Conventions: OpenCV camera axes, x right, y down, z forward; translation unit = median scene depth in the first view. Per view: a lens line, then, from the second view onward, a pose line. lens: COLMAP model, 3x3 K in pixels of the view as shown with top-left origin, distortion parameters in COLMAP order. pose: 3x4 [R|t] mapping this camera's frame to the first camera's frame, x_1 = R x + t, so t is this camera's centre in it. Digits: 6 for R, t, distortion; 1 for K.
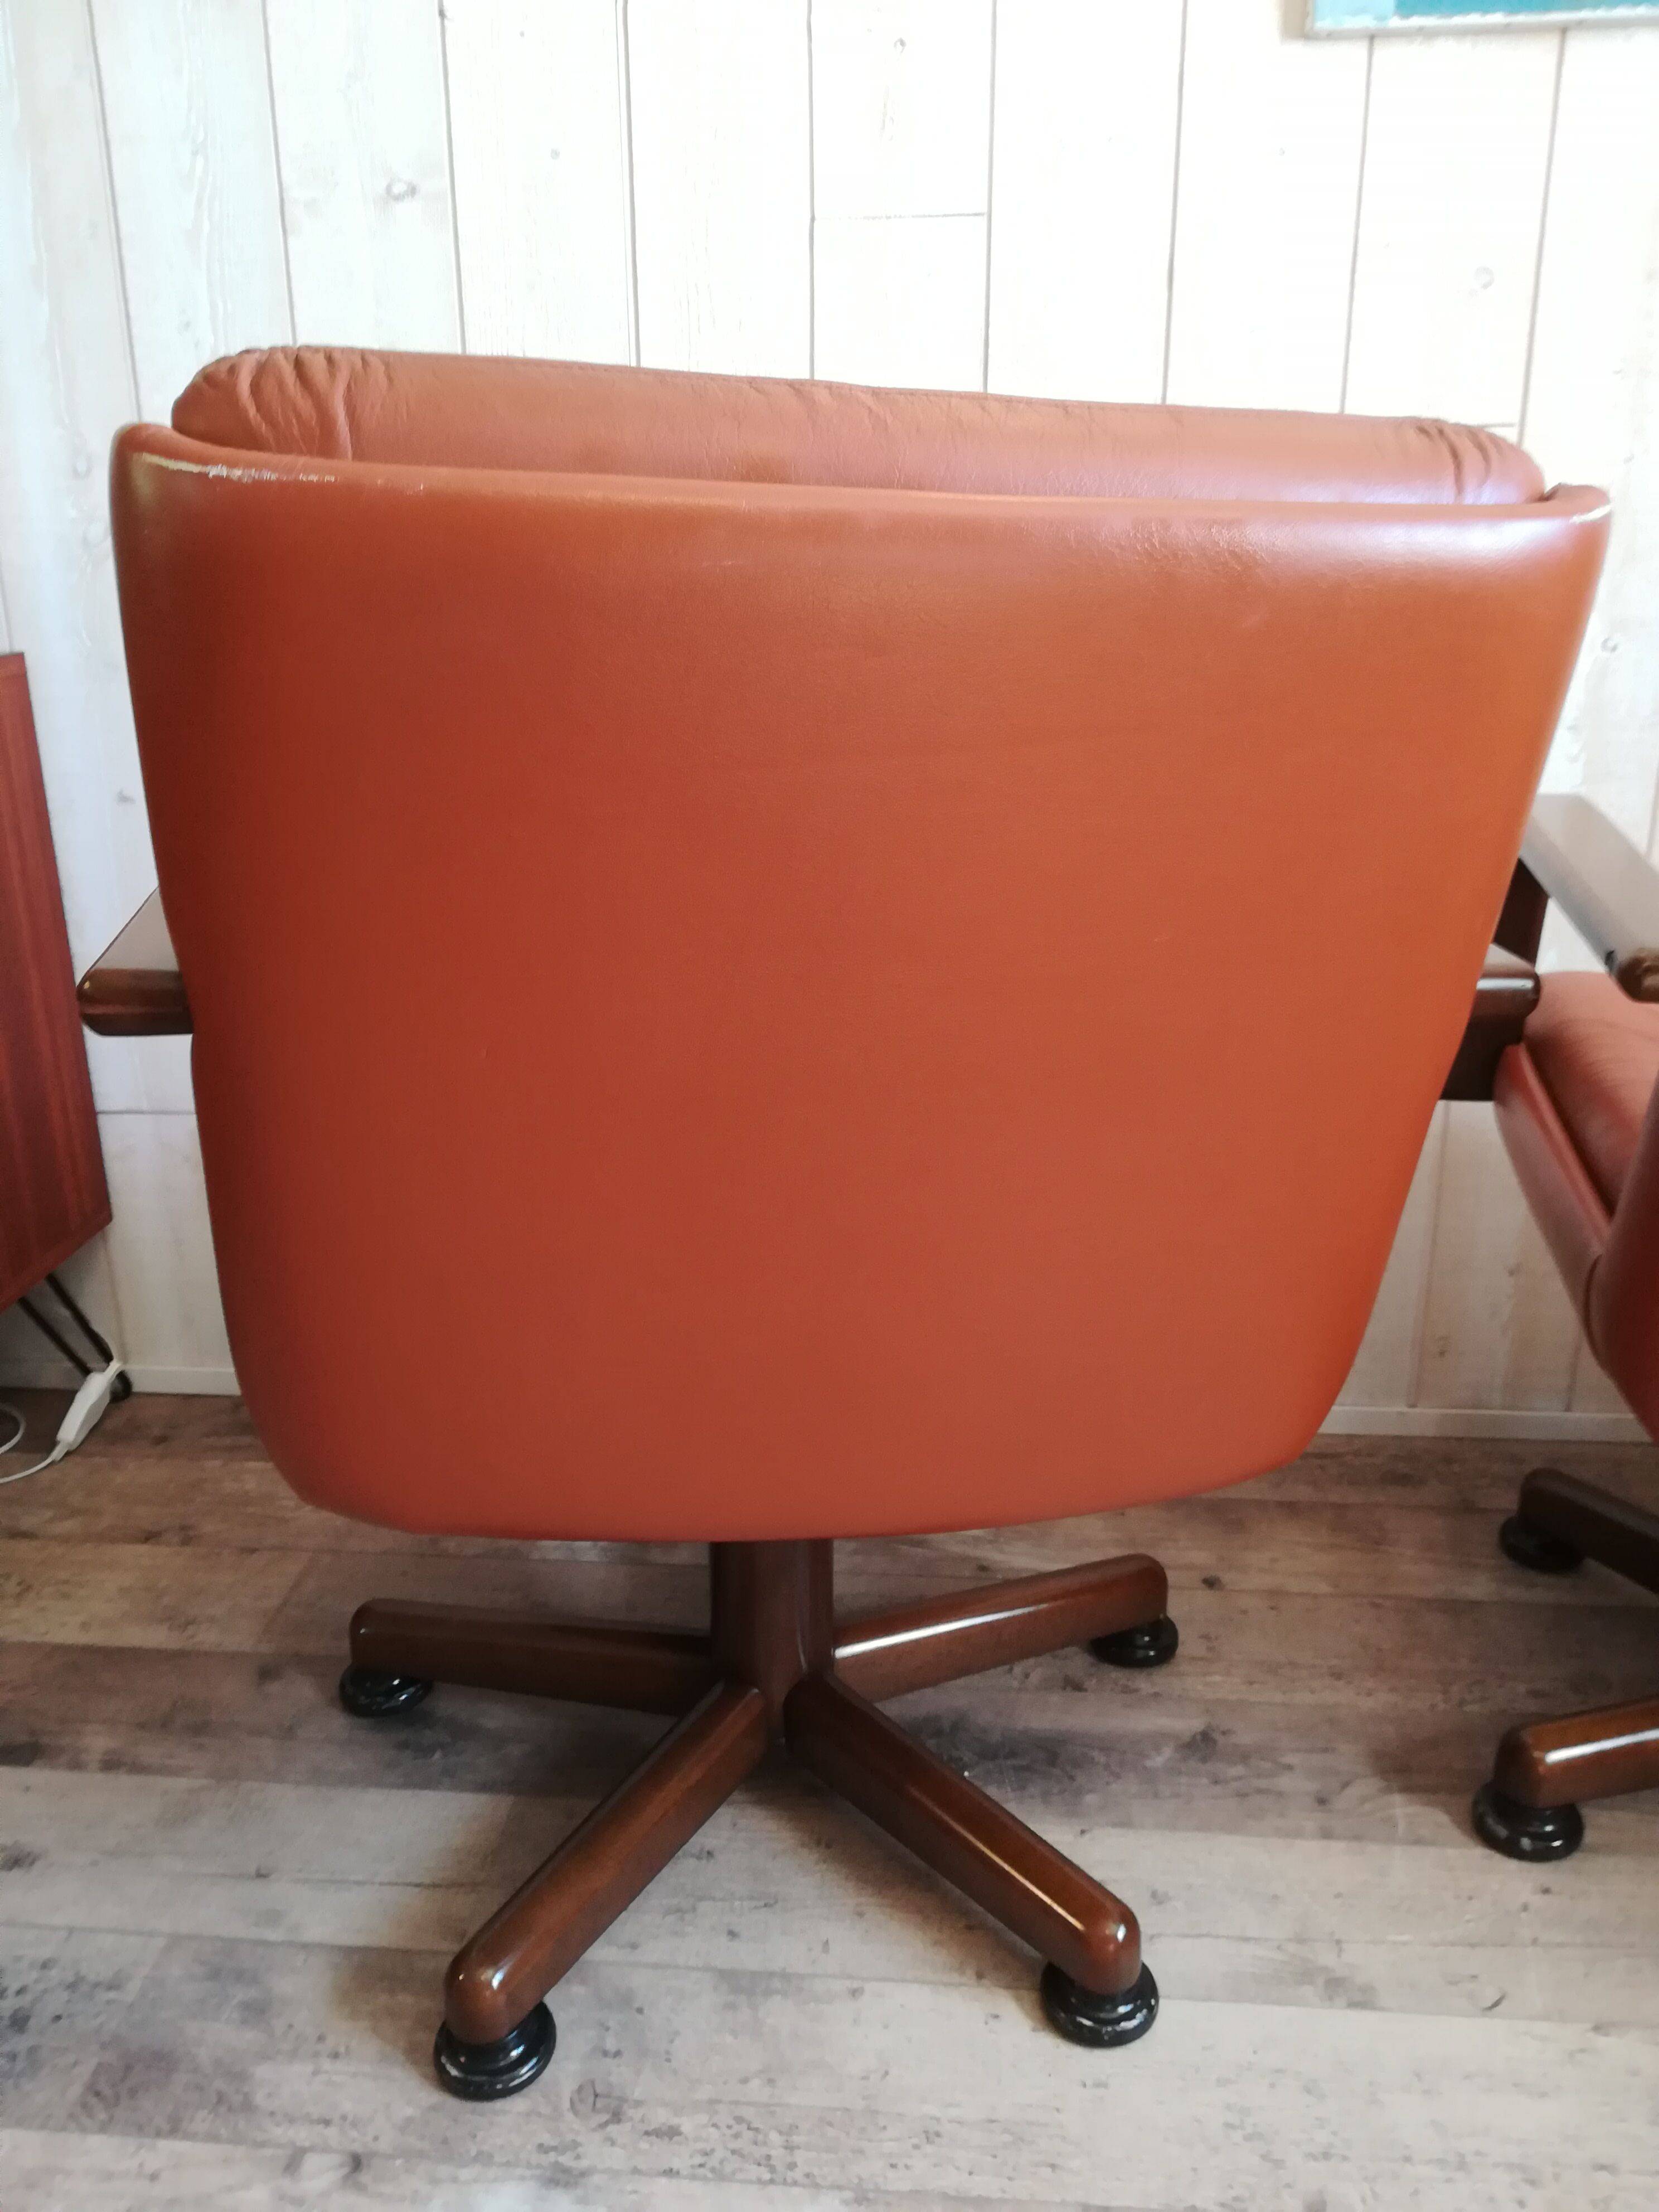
lens RADIAL K [[1746.2, 0, 806.8], [0, 1746.2, 1108.3], [0, 0, 1]] dist [0.045124, -0.067269]
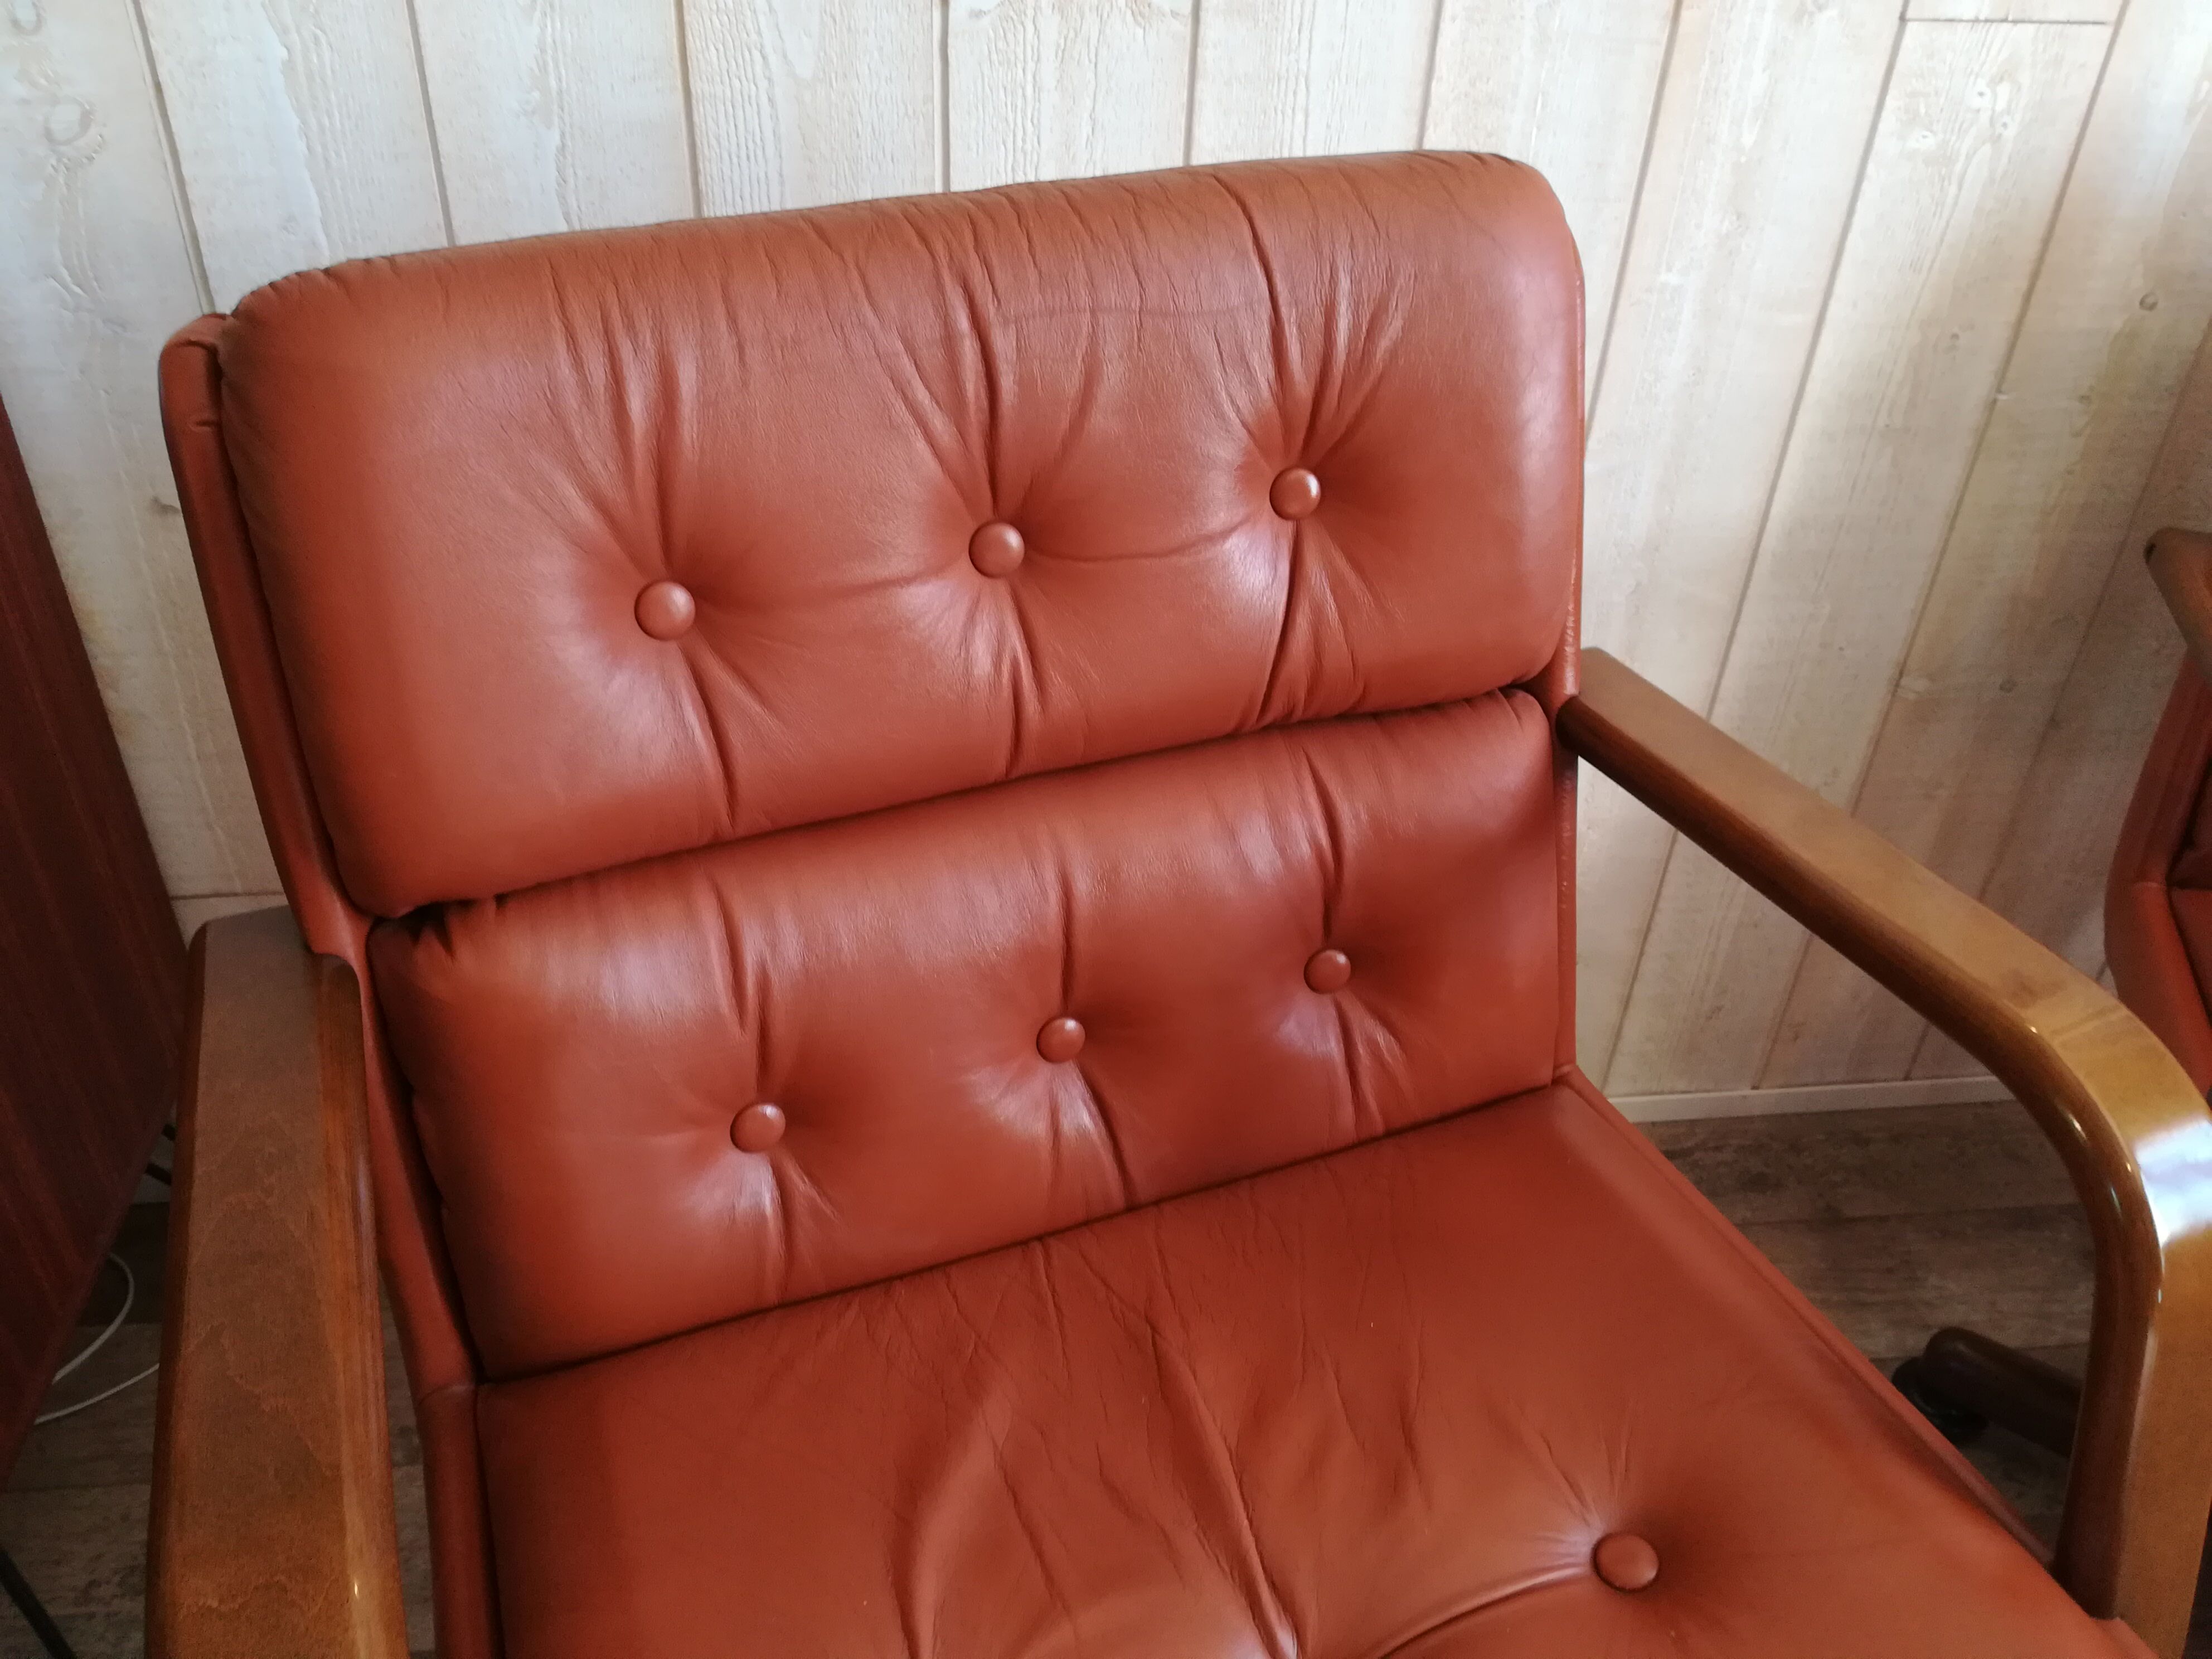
lens RADIAL K [[1746.2, 0, 1101.3], [0, 1746.2, 828.5], [0, 0, 1]] dist [0.045124, -0.067269]
pose [[0.977337, -0.075618, 0.197722, -0.256018], [0.017974, 0.960293, 0.278414, -0.346236], [-0.210924, -0.268551, 0.939889, 0.356052]]
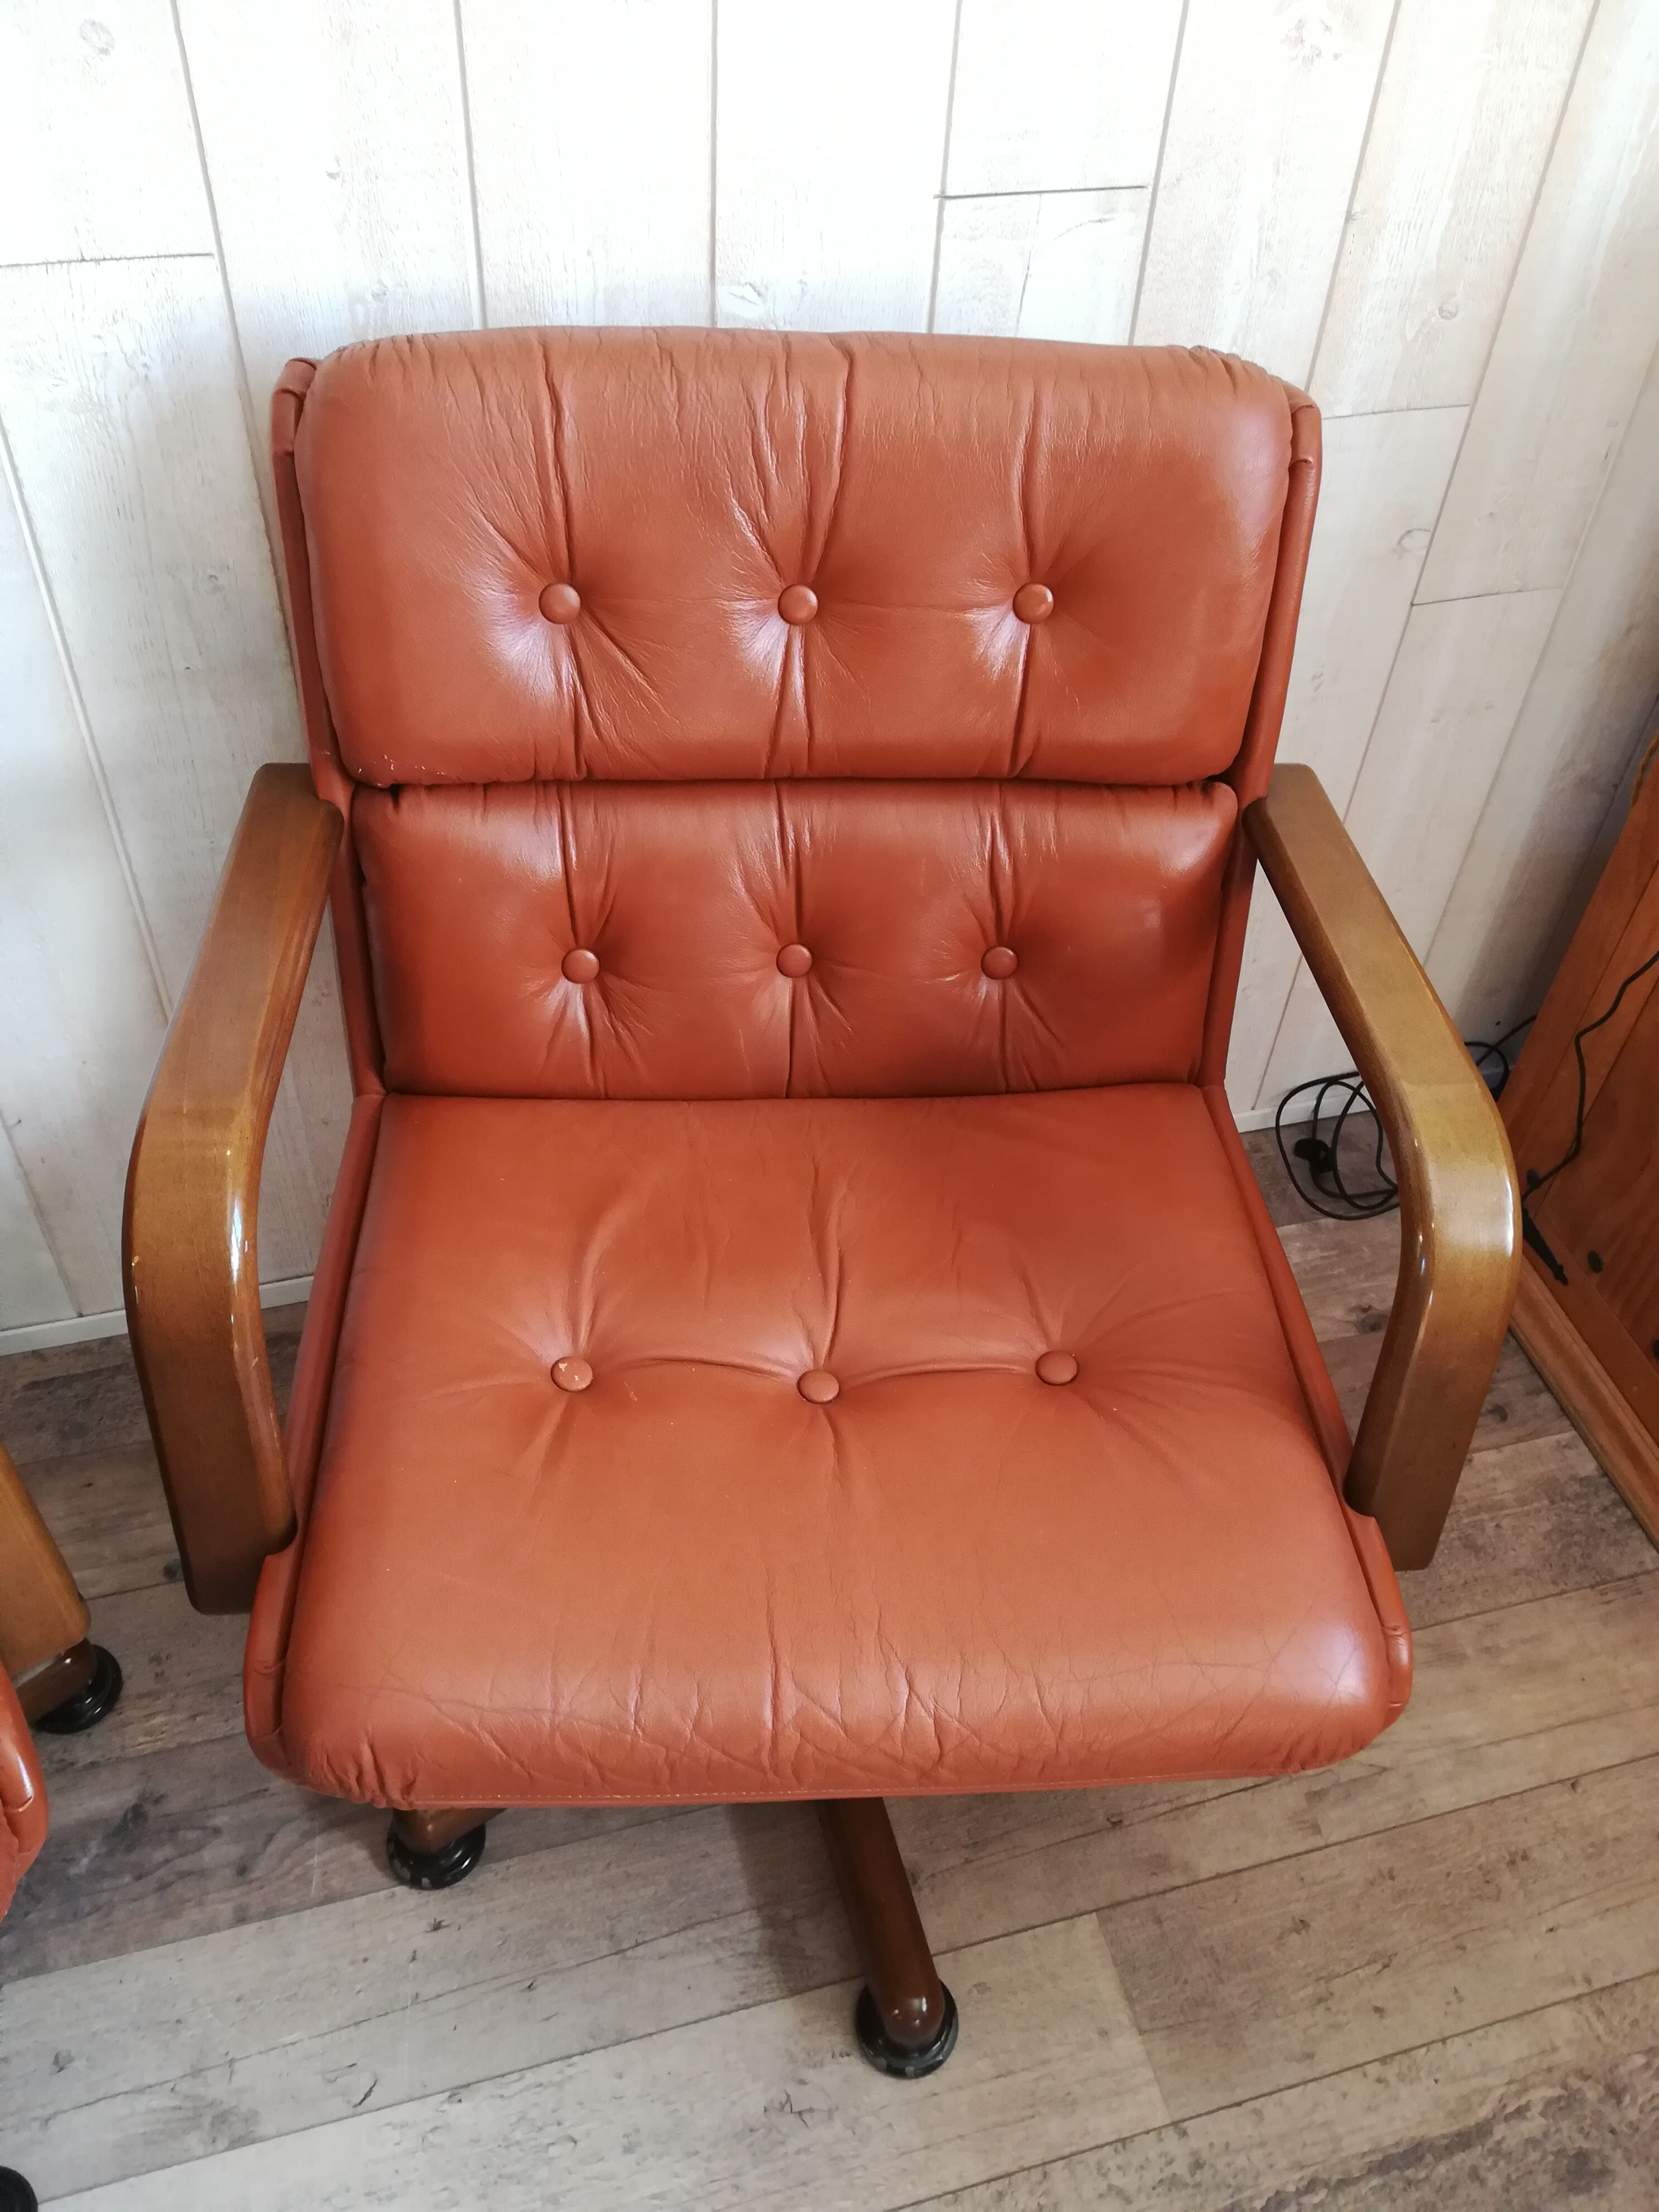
lens RADIAL K [[1746.2, 0, 834.6], [0, 1746.2, 1110.8], [0, 0, 1]] dist [0.045124, -0.067269]
pose [[0.932414, -0.213646, 0.291479, 0.454173], [0.058577, 0.885223, 0.461464, -0.503993], [-0.356614, -0.413201, 0.837909, 0.216340]]
